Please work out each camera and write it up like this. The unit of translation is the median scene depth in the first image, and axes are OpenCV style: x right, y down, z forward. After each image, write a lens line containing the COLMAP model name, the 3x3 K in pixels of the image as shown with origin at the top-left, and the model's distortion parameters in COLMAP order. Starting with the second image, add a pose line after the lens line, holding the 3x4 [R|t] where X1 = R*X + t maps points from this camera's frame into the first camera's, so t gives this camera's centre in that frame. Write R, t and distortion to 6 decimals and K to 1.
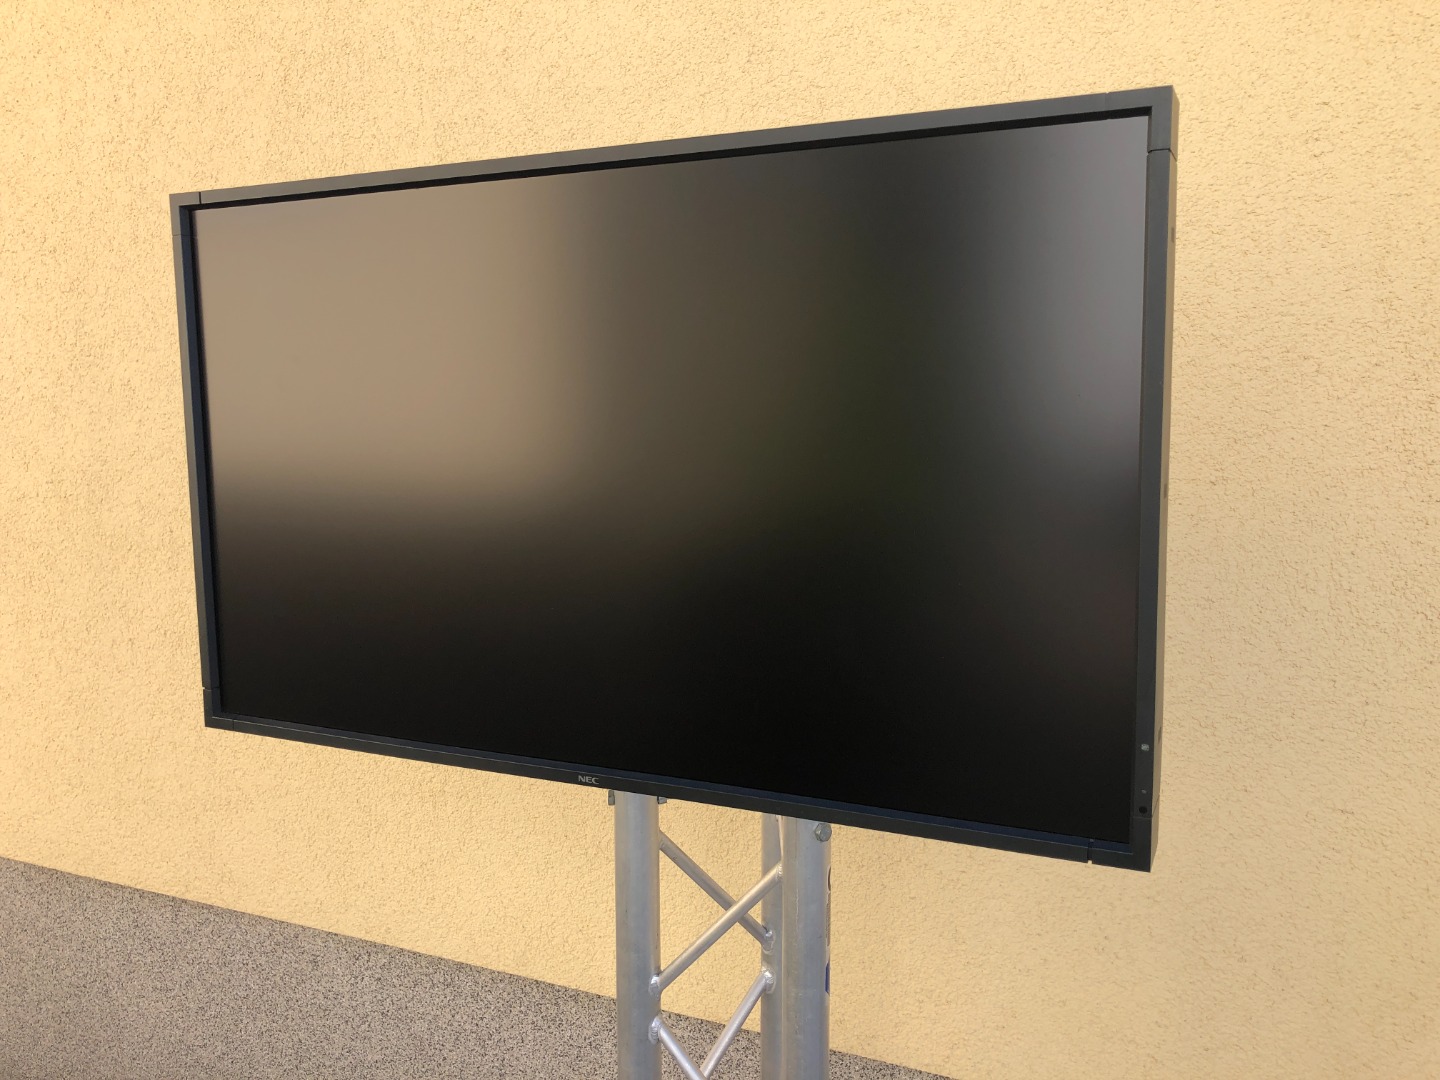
lens RADIAL K [[1193.9, 0, 738.1], [0, 1193.9, 516.0], [0, 0, 1]] dist [0.017593, -0.001928]
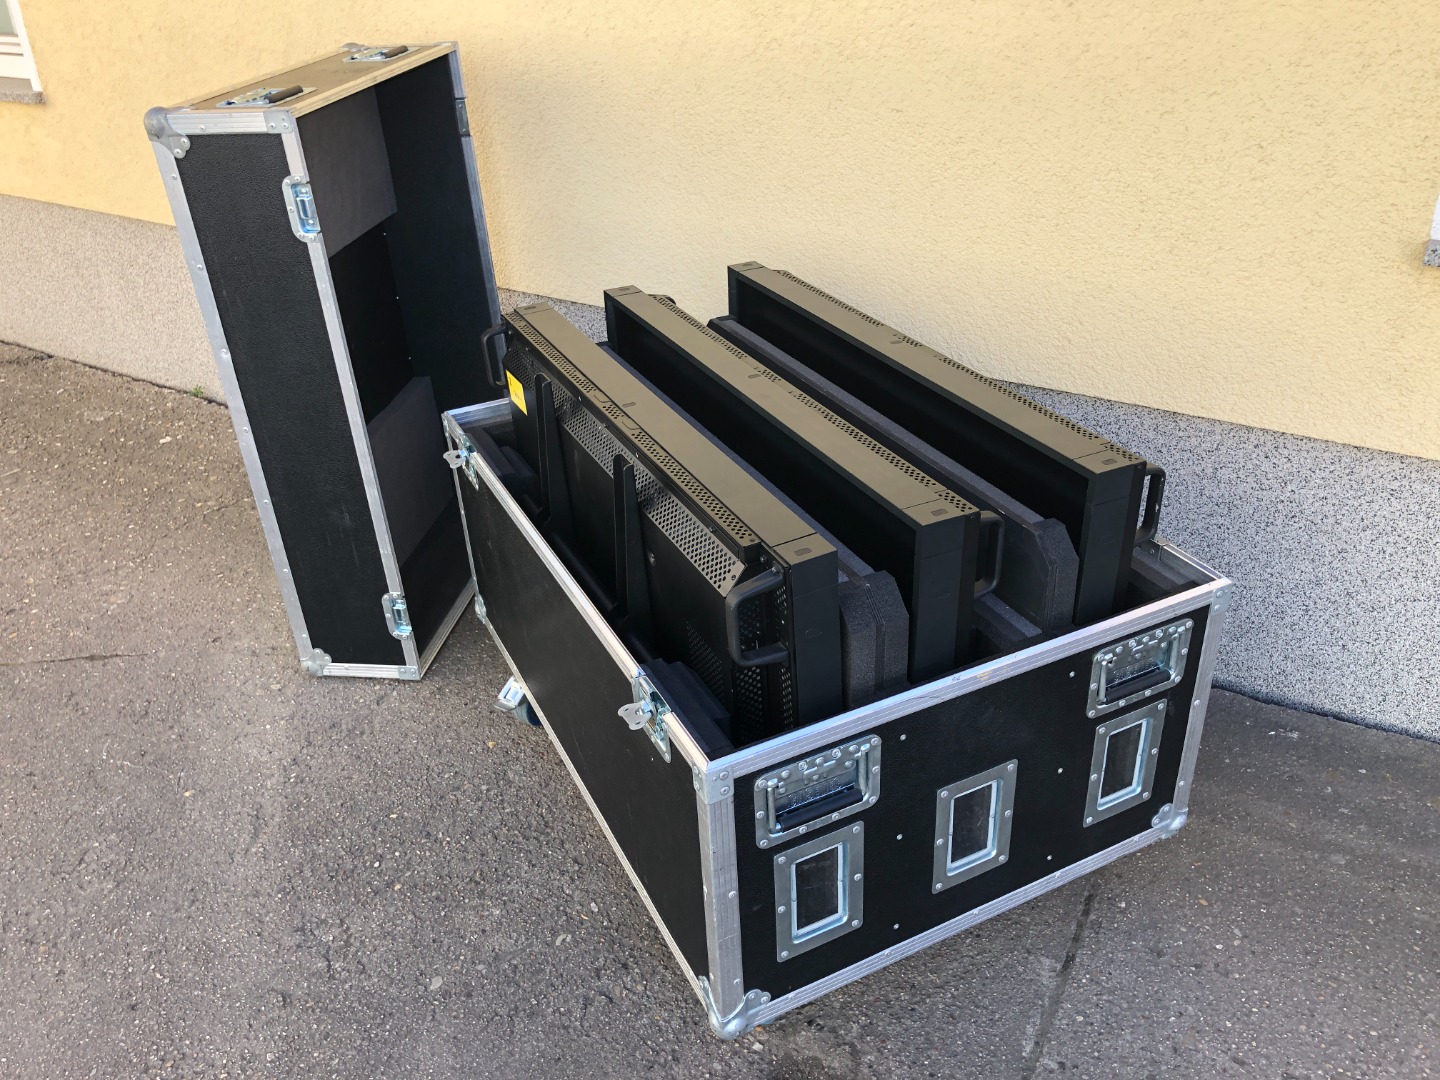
lens RADIAL K [[1193.9, 0, 724.8], [0, 1193.9, 528.9], [0, 0, 1]] dist [0.017593, -0.001928]
pose [[0.988180, 0.030540, -0.150228, 0.360734], [0.036445, 0.905059, 0.423721, 0.060630], [0.148906, -0.424187, 0.893248, -0.326916]]
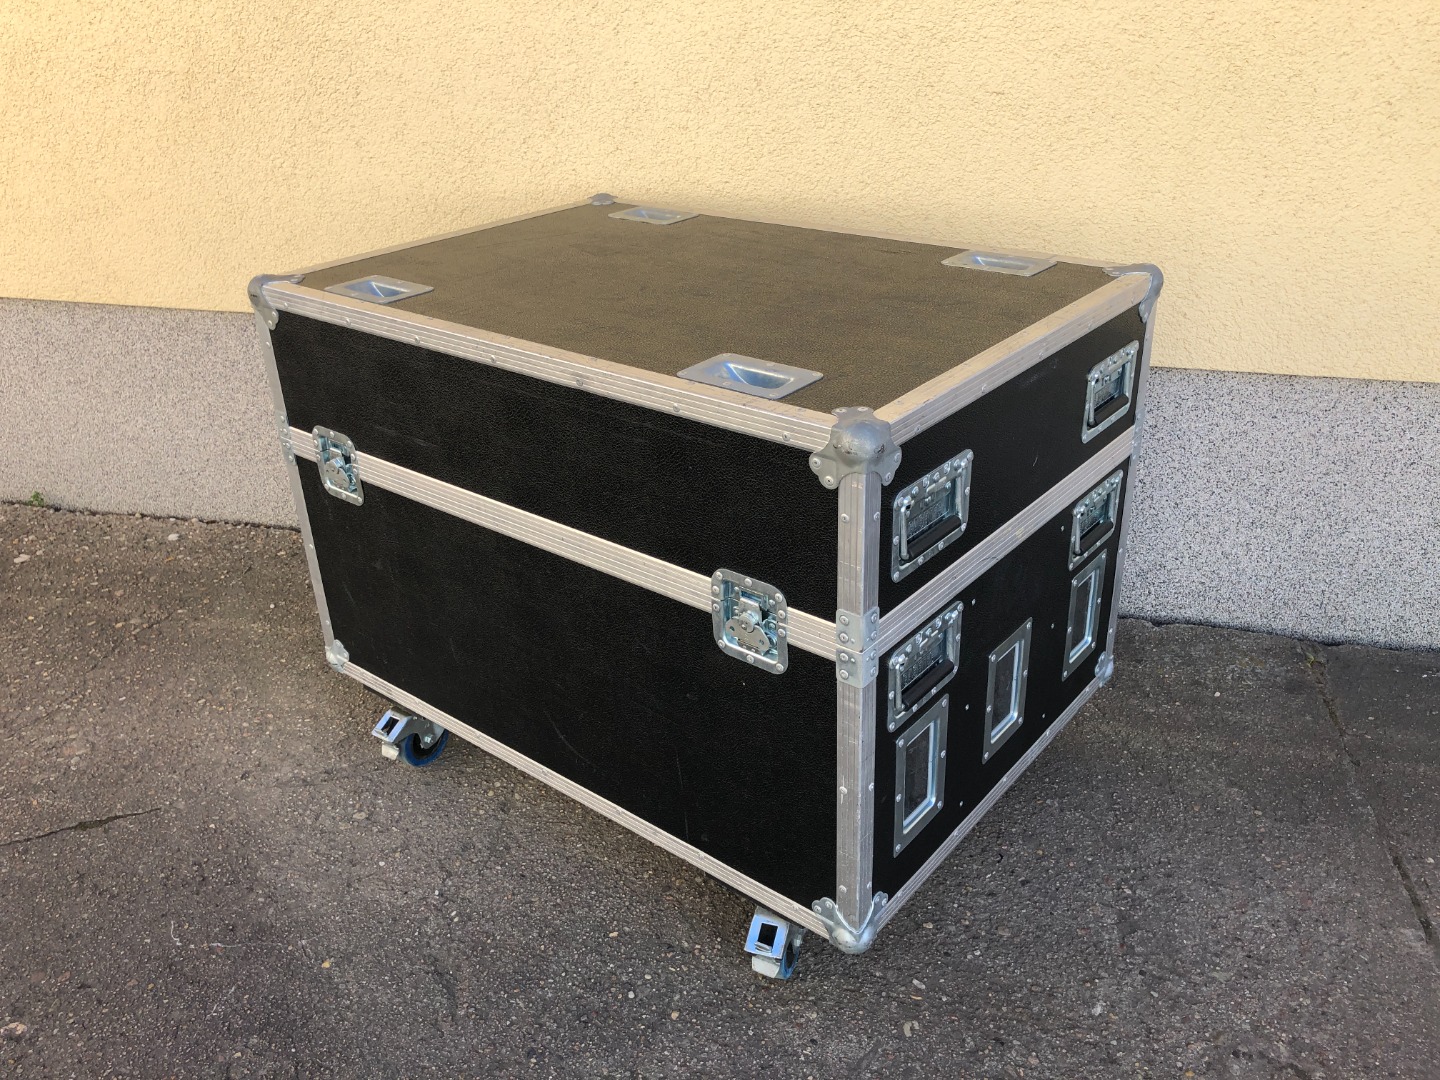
lens RADIAL K [[1193.9, 0, 729.7], [0, 1193.9, 528.5], [0, 0, 1]] dist [0.017593, -0.001928]
pose [[0.987500, -0.098989, 0.122660, -0.003684], [0.046489, 0.926493, 0.373429, 0.124380], [-0.150609, -0.363059, 0.919514, -0.249869]]
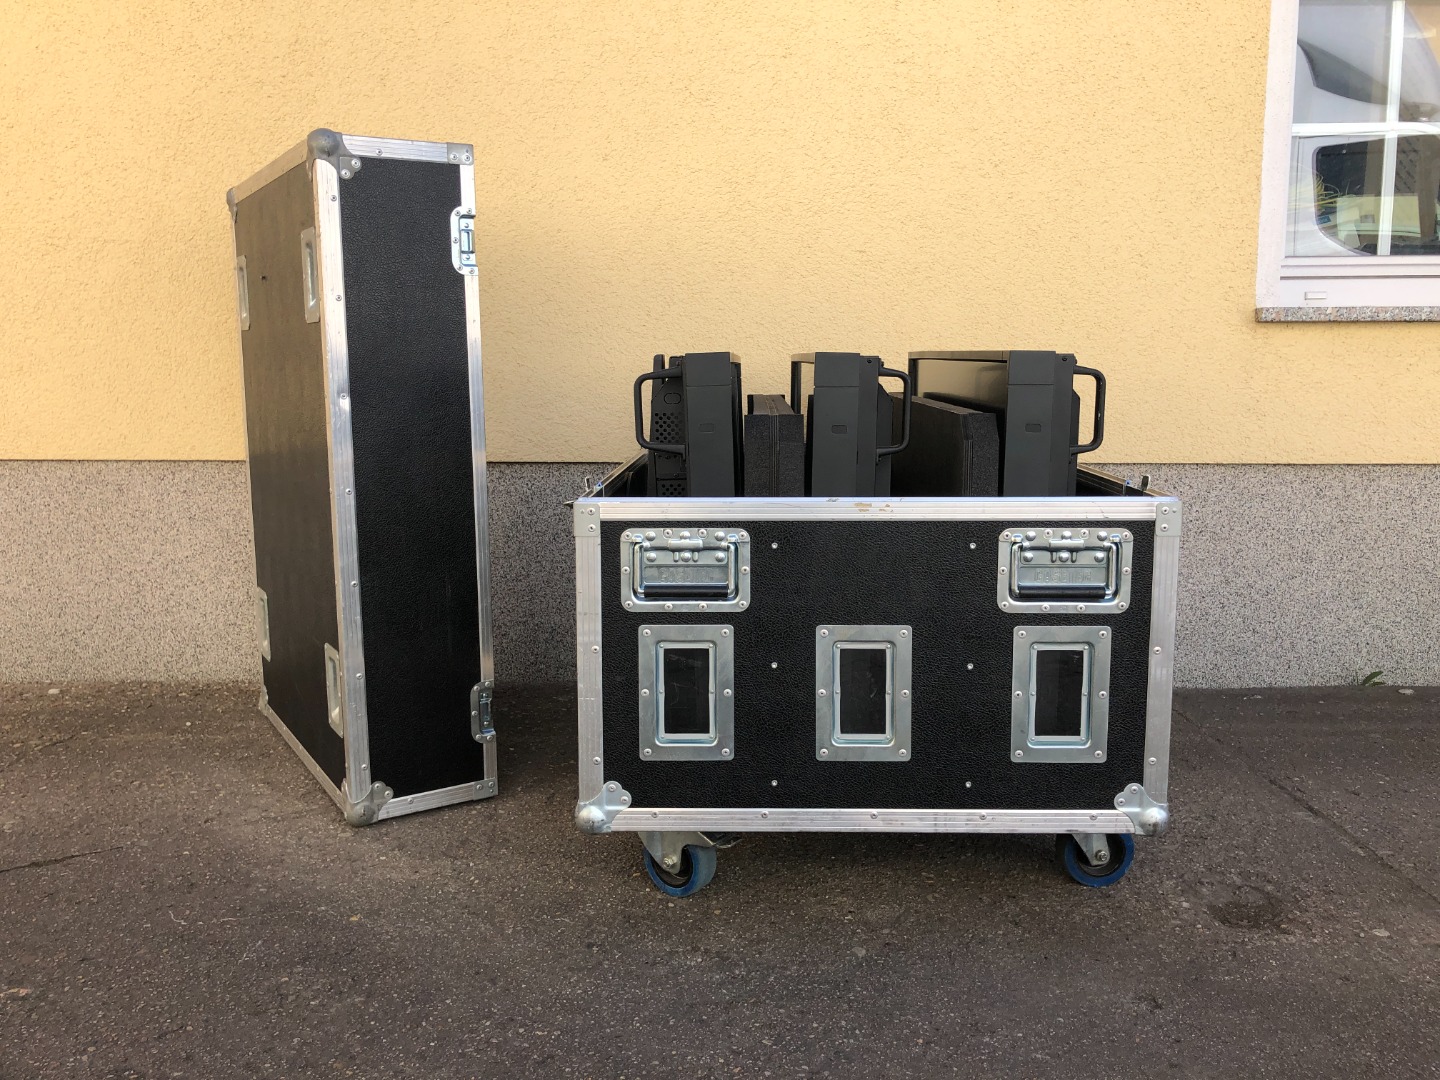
lens RADIAL K [[1193.9, 0, 745.5], [0, 1193.9, 514.8], [0, 0, 1]] dist [0.017593, -0.001928]
pose [[0.929000, -0.061416, 0.364948, -0.207306], [0.041835, 0.997240, 0.061330, 0.349130], [-0.367708, -0.041708, 0.929006, -0.381393]]
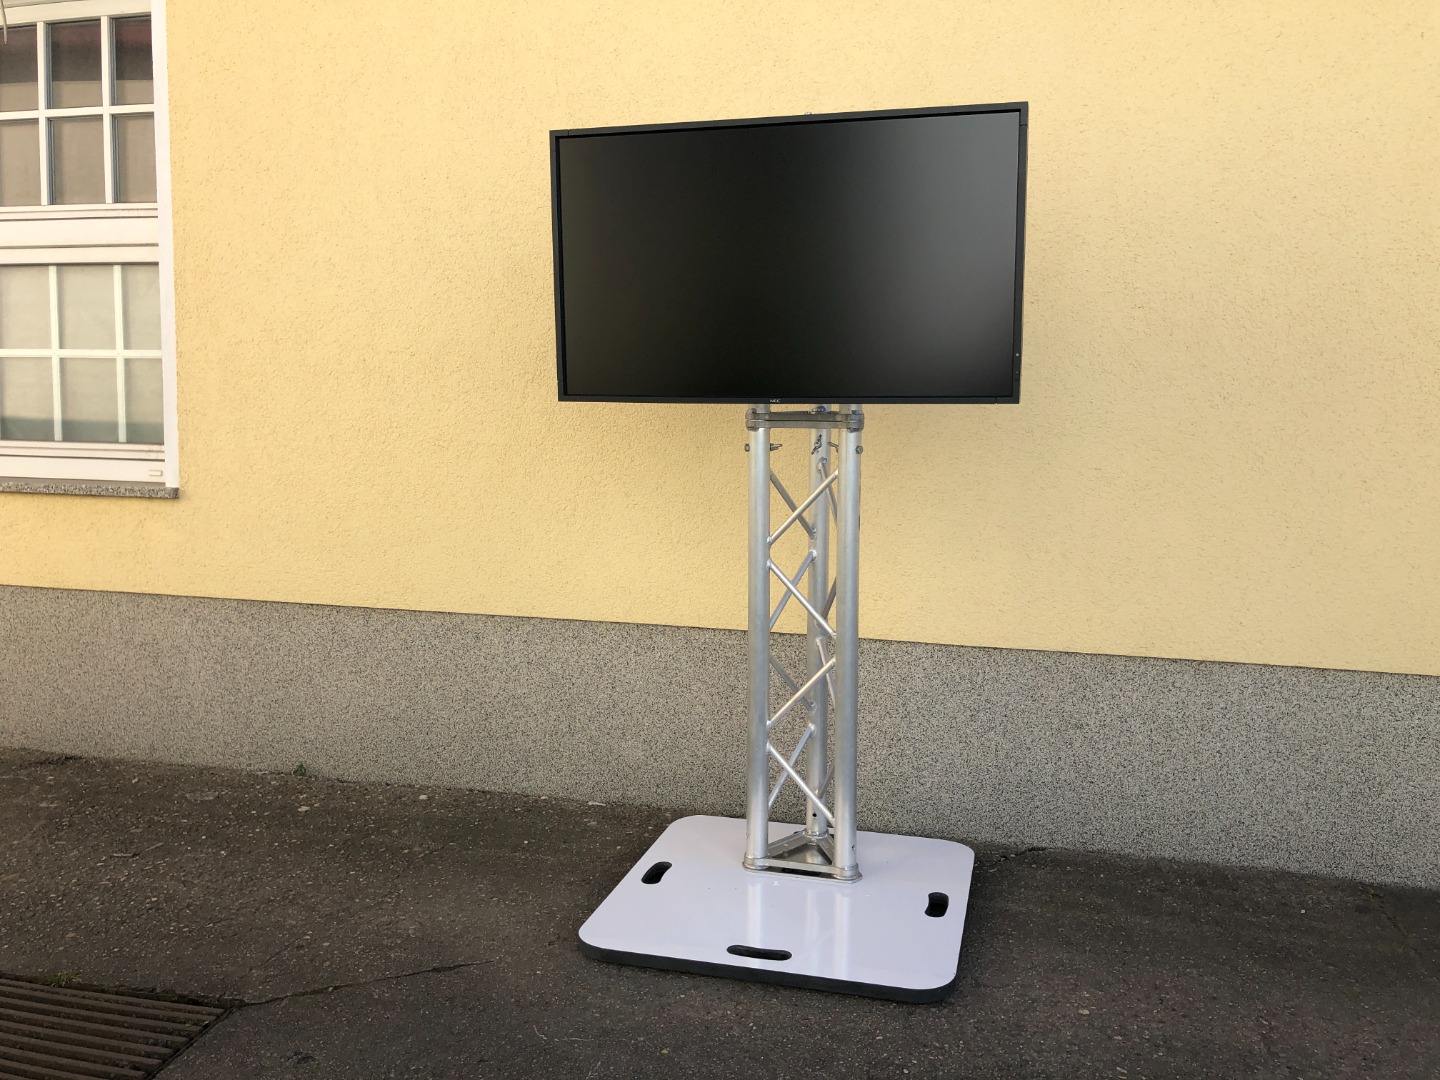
lens RADIAL K [[1193.9, 0, 739.5], [0, 1193.9, 517.9], [0, 0, 1]] dist [0.017593, -0.001928]
pose [[0.986797, -0.017562, 0.161007, -0.264175], [0.013033, 0.999490, 0.029146, 0.177708], [-0.161437, -0.026663, 0.986523, -0.571565]]
